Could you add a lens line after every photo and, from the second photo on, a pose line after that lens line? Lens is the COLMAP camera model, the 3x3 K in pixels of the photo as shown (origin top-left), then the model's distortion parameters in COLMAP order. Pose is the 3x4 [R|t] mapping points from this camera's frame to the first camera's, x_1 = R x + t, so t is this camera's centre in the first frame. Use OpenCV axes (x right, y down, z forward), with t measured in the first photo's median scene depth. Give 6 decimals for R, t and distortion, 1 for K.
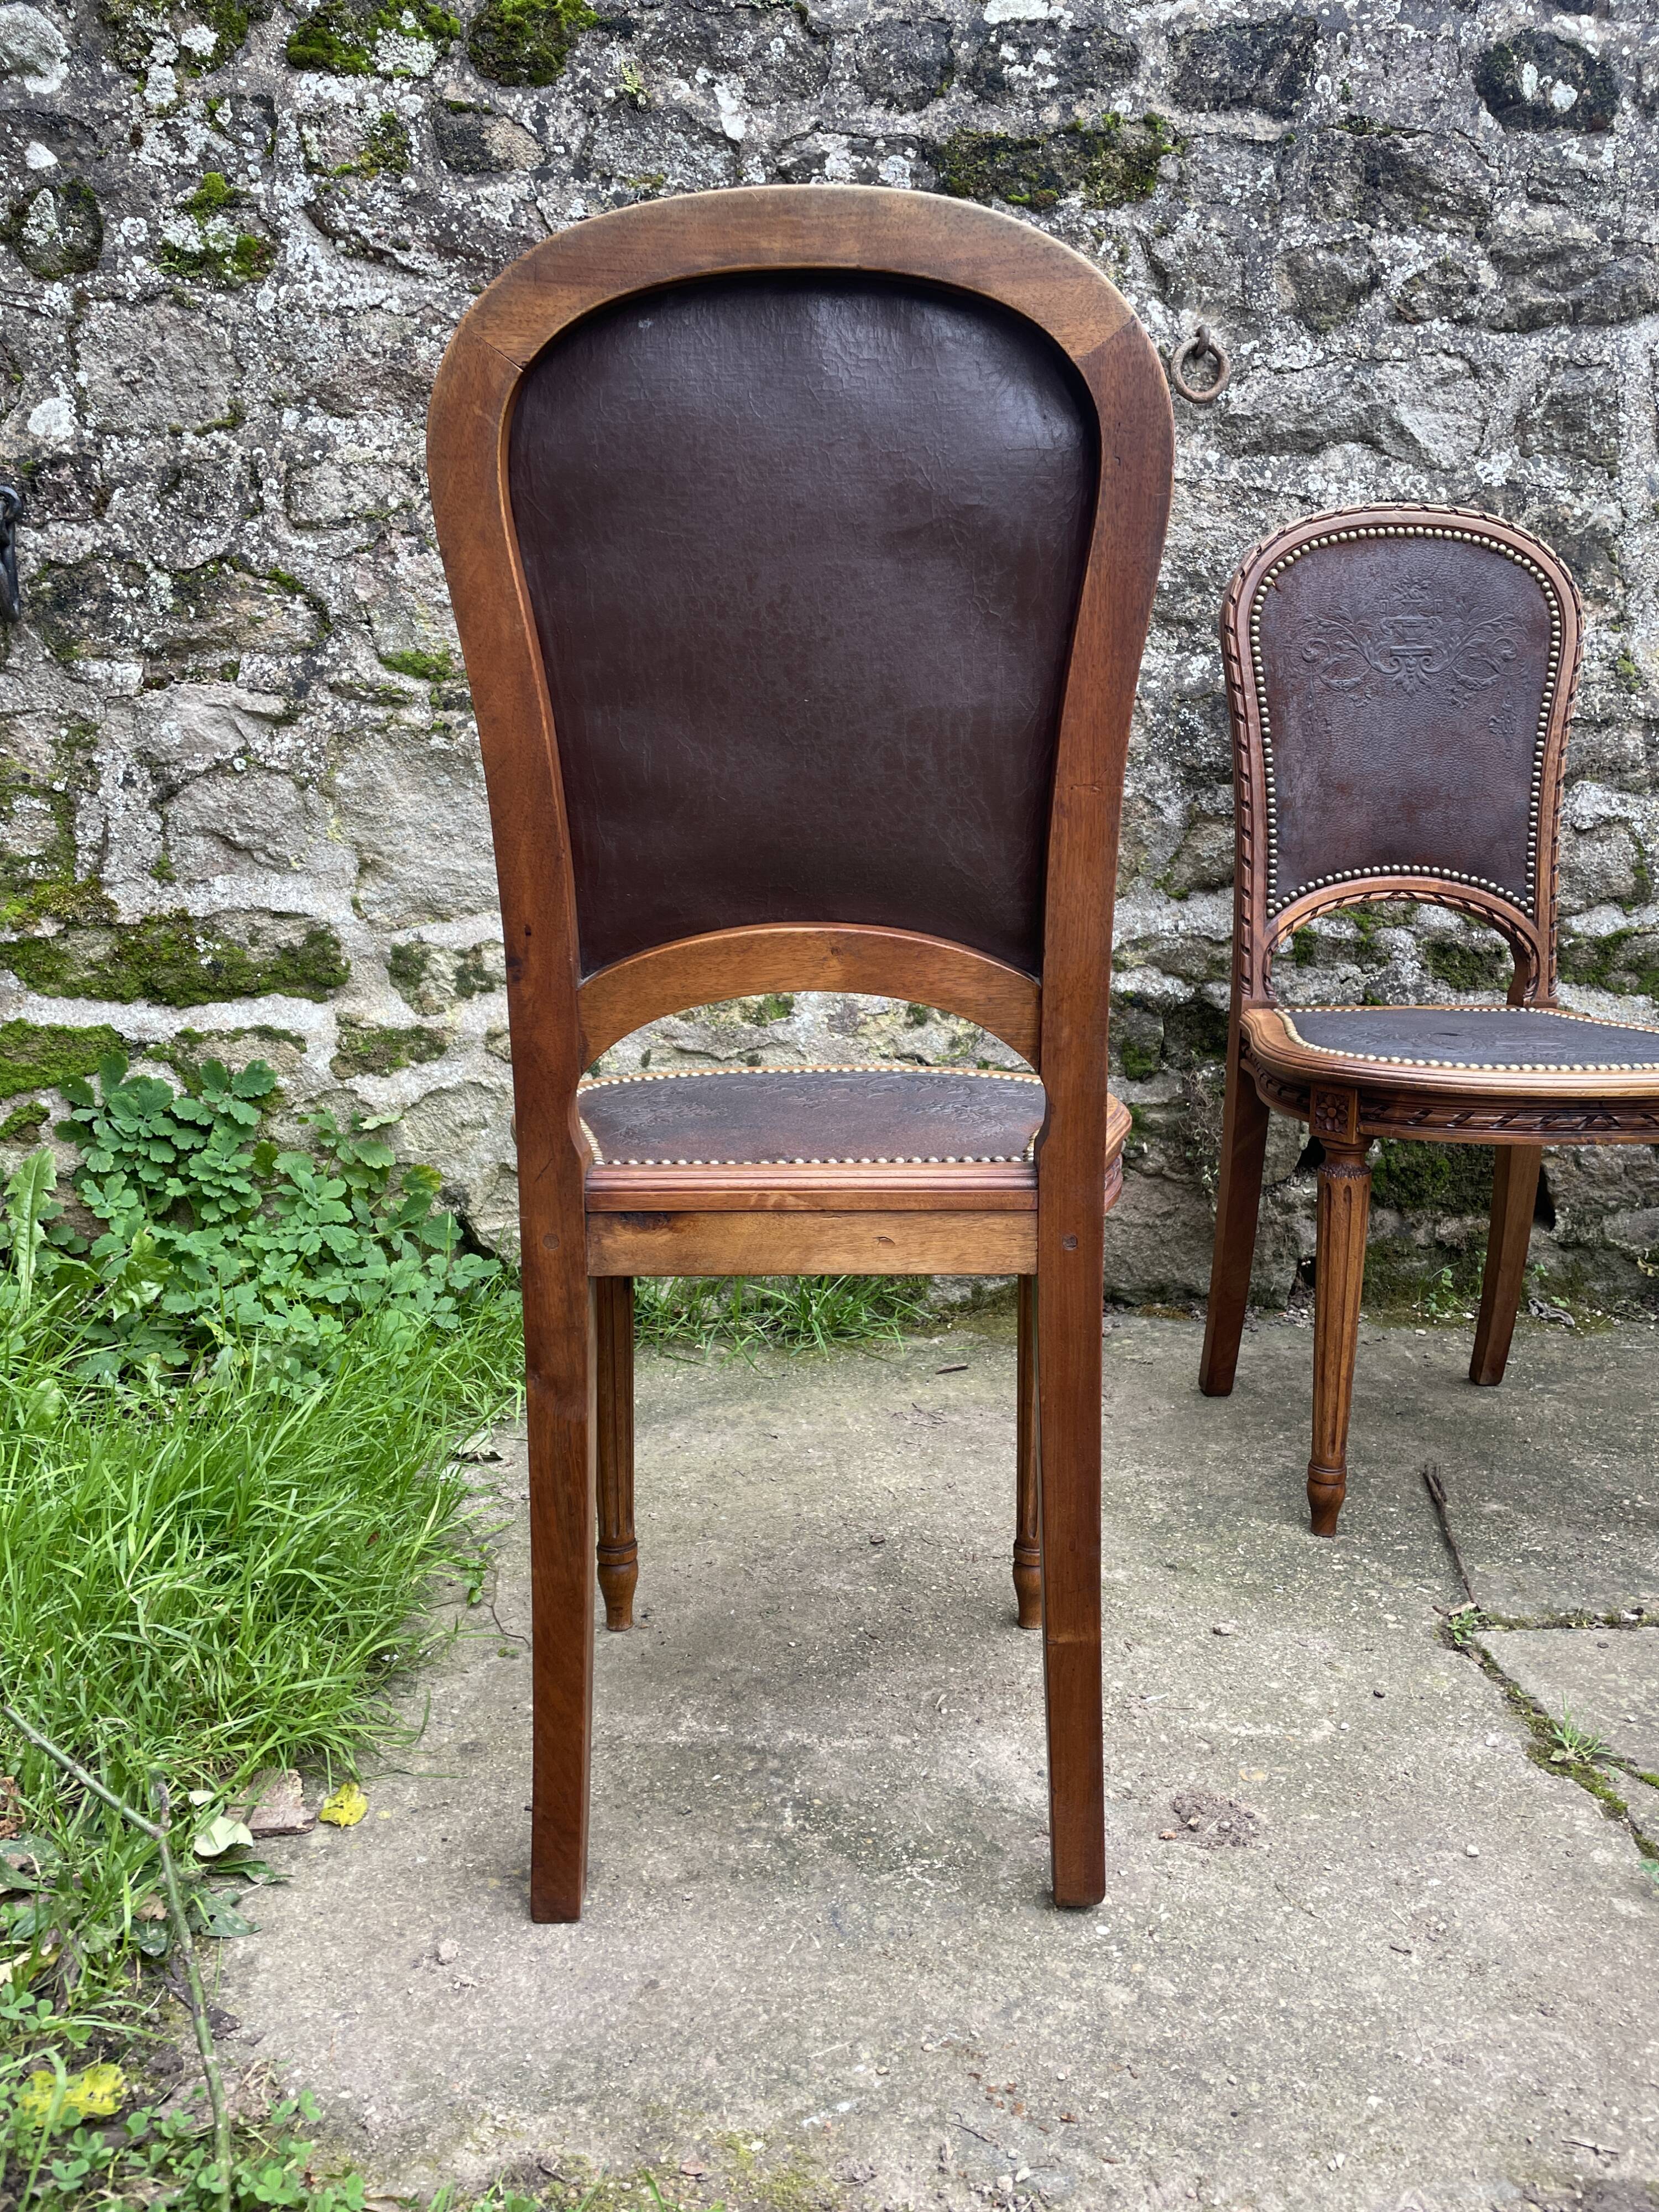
lens RADIAL K [[1666.5, 0, 859.8], [0, 1666.5, 1085.6], [0, 0, 1]] dist [0.103743, -0.126758]
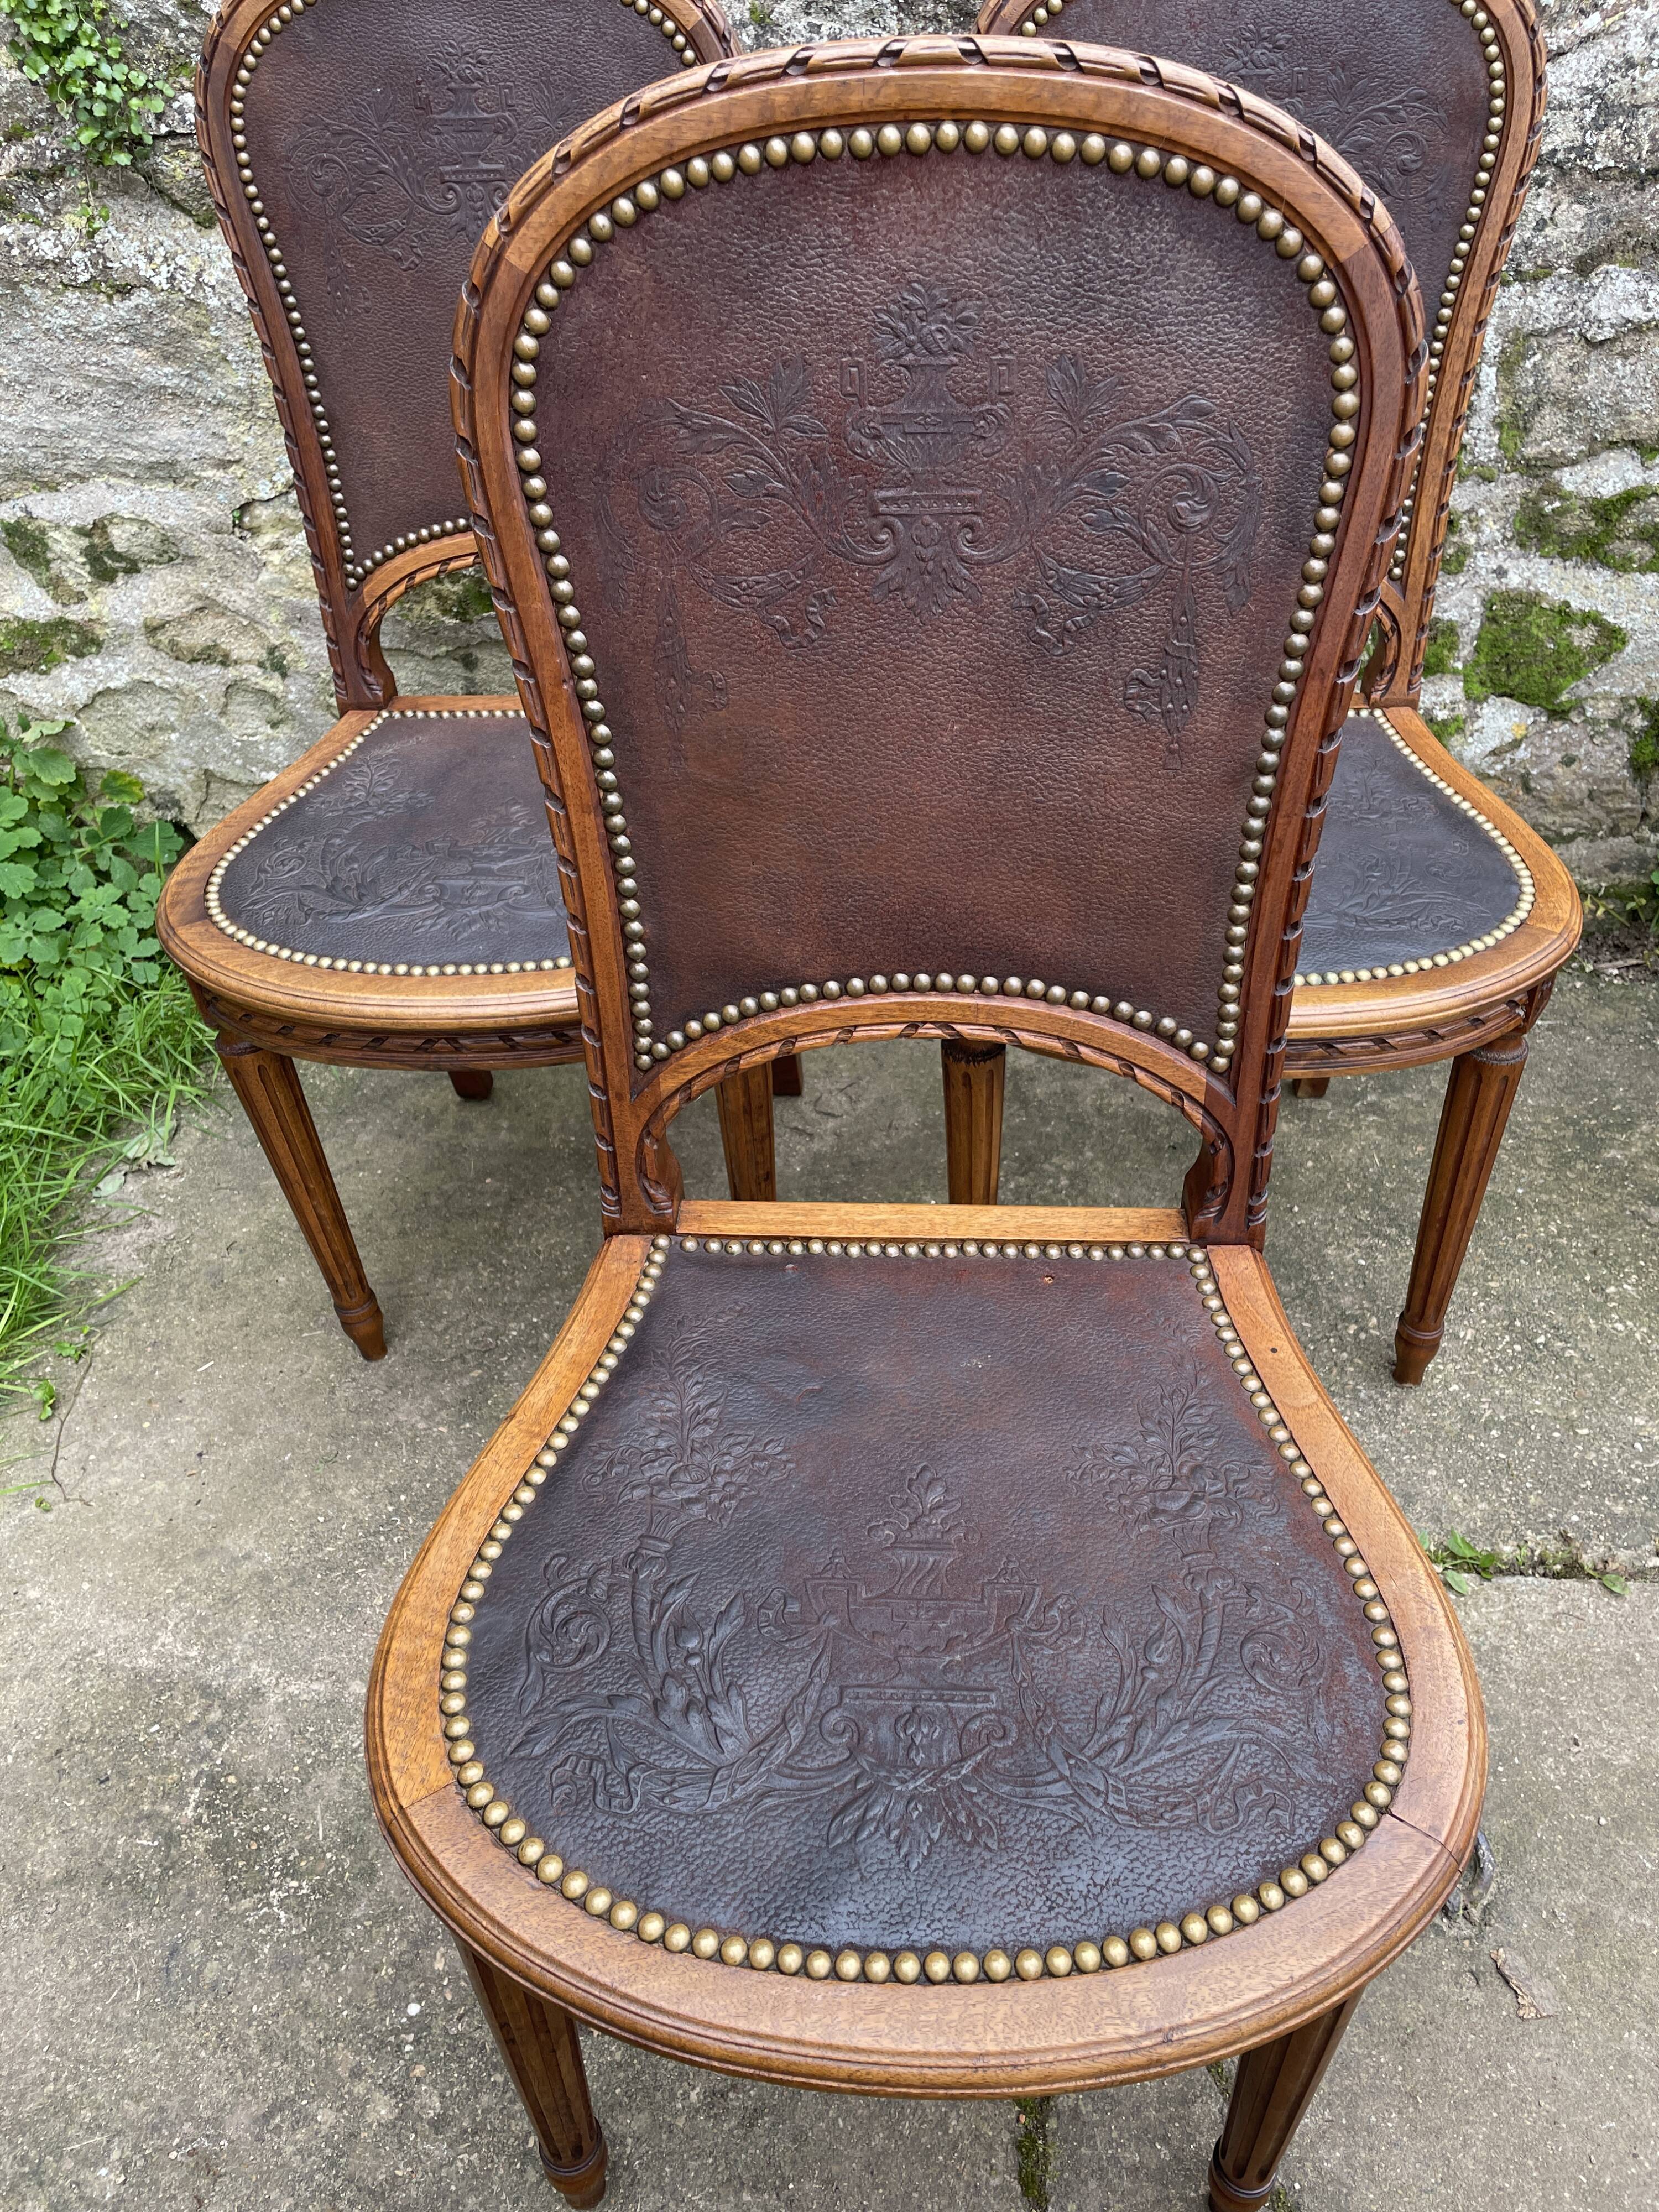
lens RADIAL K [[1678.6, 0, 851.3], [0, 1678.6, 1113.9], [0, 0, 1]] dist [0.084746, -0.112052]
pose [[0.987377, 0.065706, -0.144116, 0.267275], [0.014758, 0.867769, 0.496749, -0.242286], [0.157699, -0.492605, 0.855845, 0.228093]]
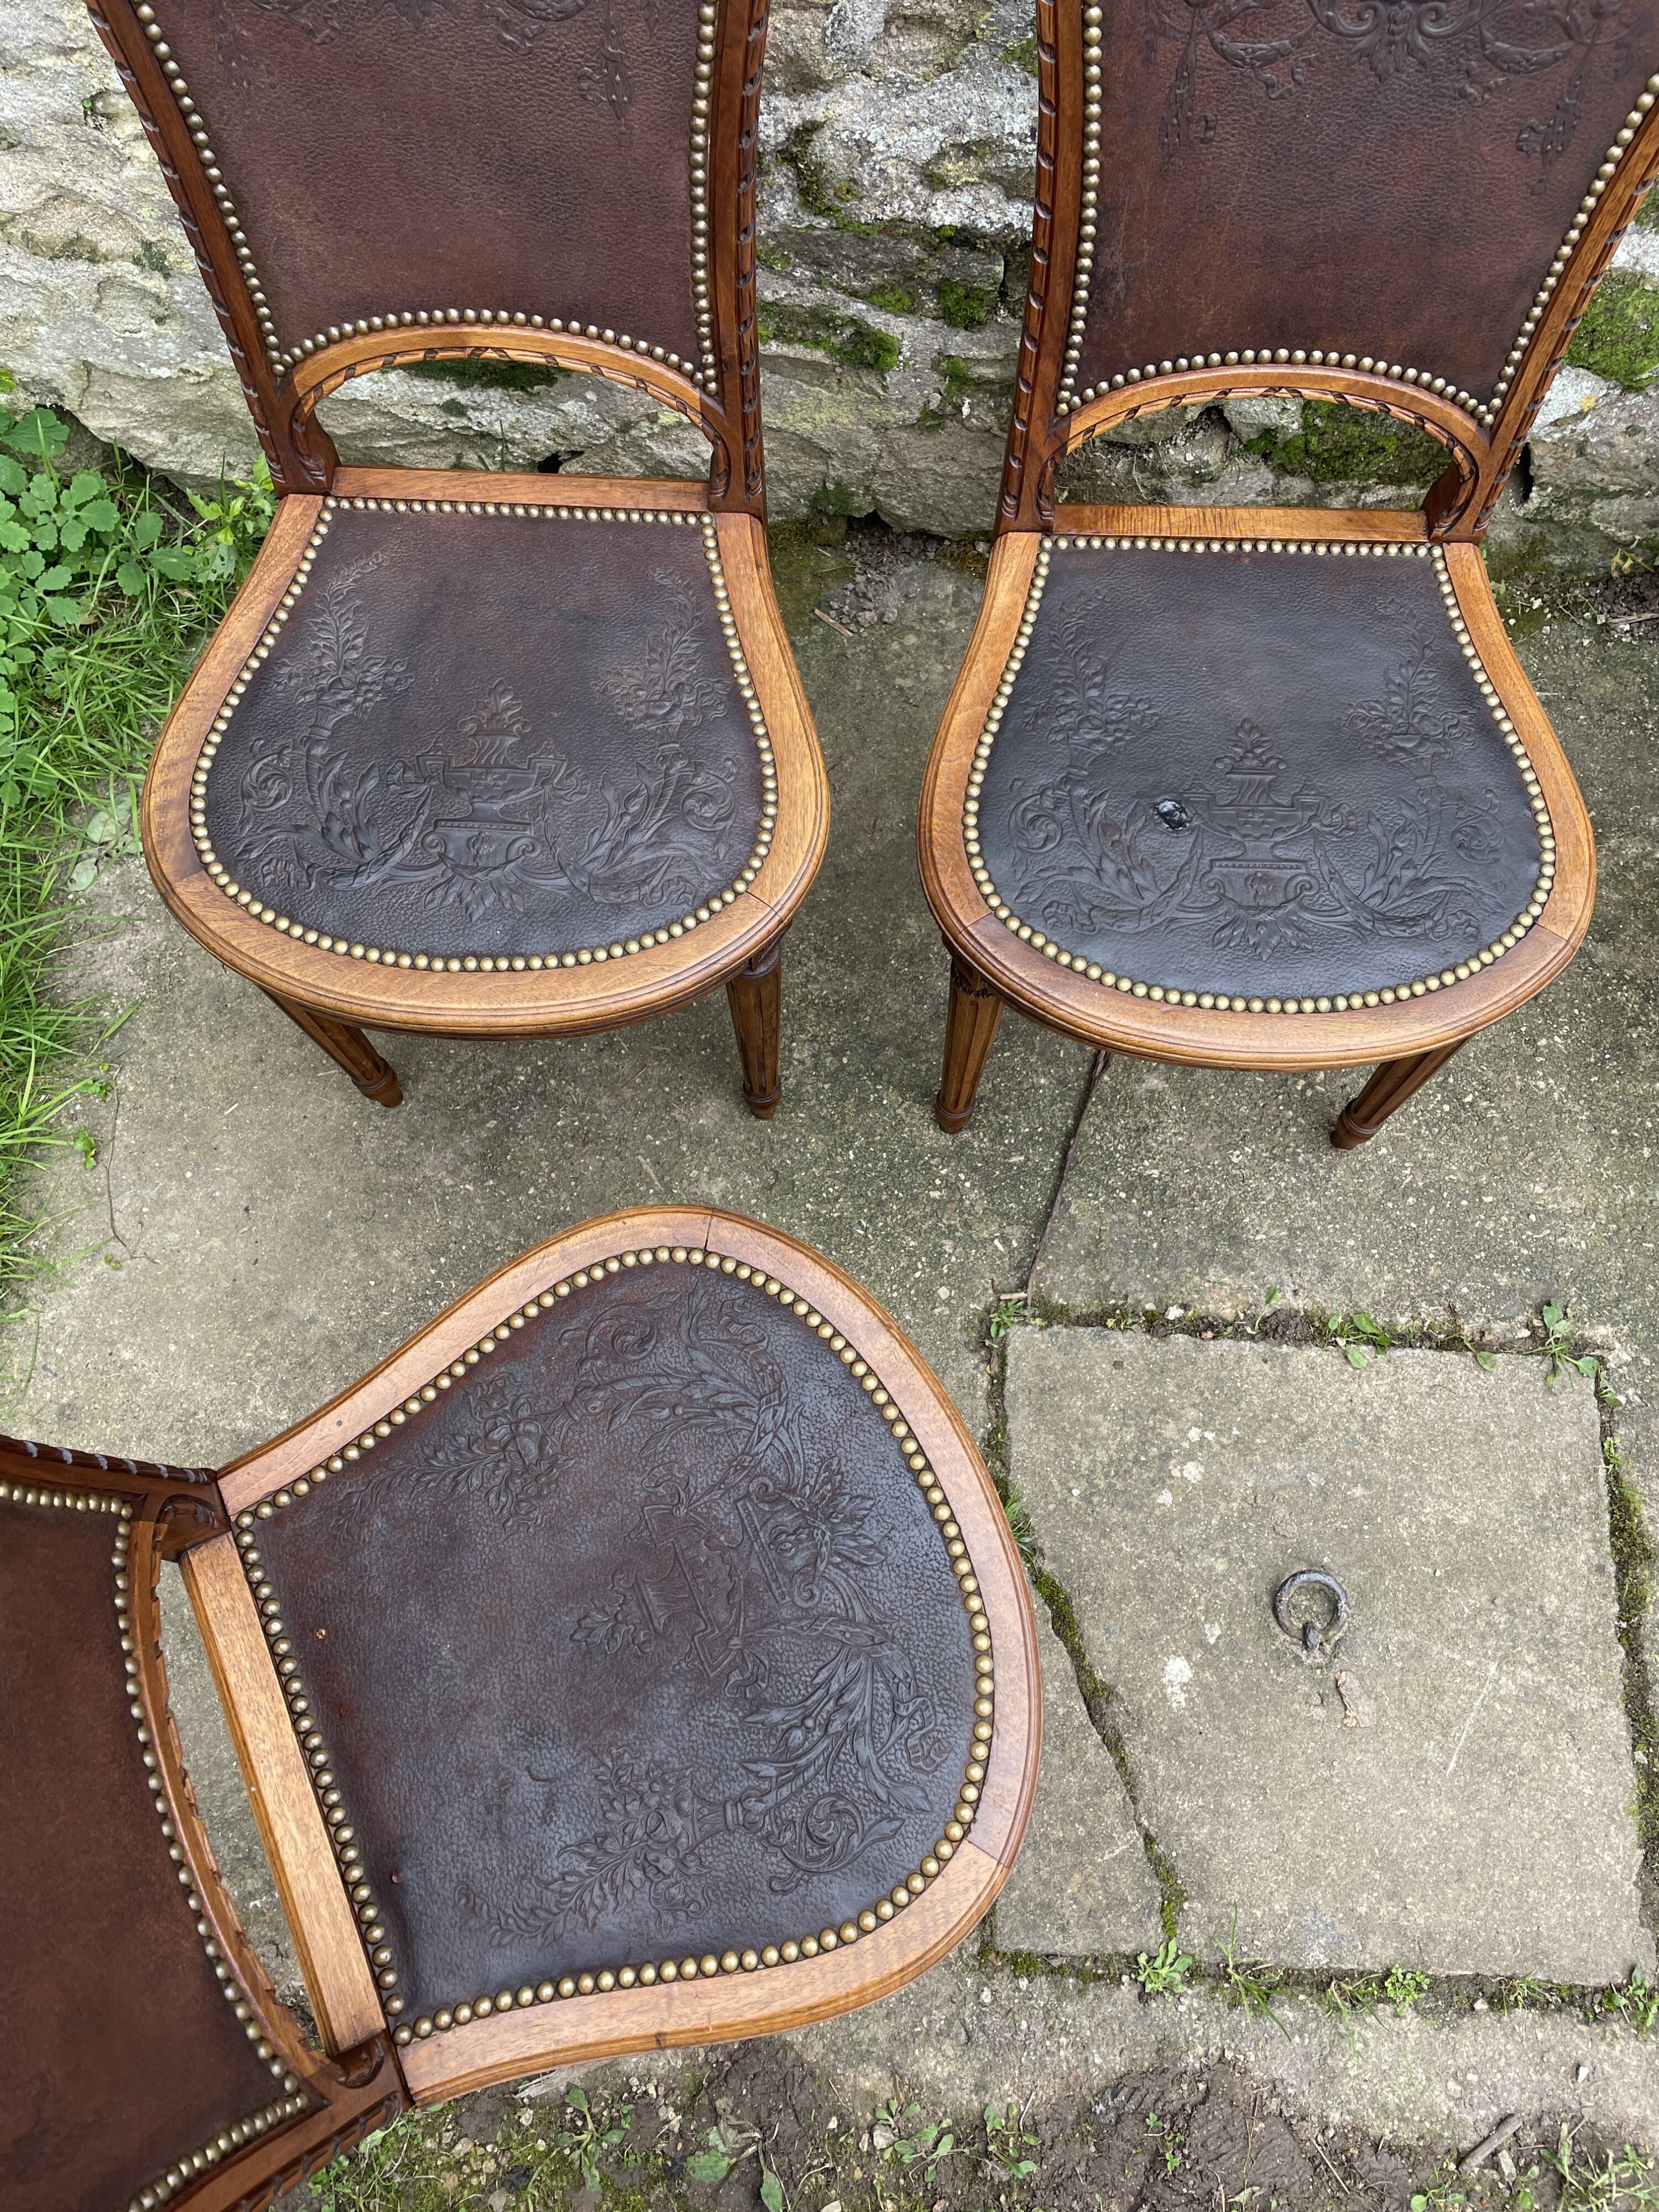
lens RADIAL K [[1673.0, 0, 848.9], [0, 1673.0, 1097.5], [0, 0, 1]] dist [0.093246, -0.121331]
pose [[0.991124, 0.126560, -0.040689, 0.203736], [-0.030674, 0.515522, 0.856327, -0.465078], [0.129353, -0.847478, 0.514828, 0.402722]]
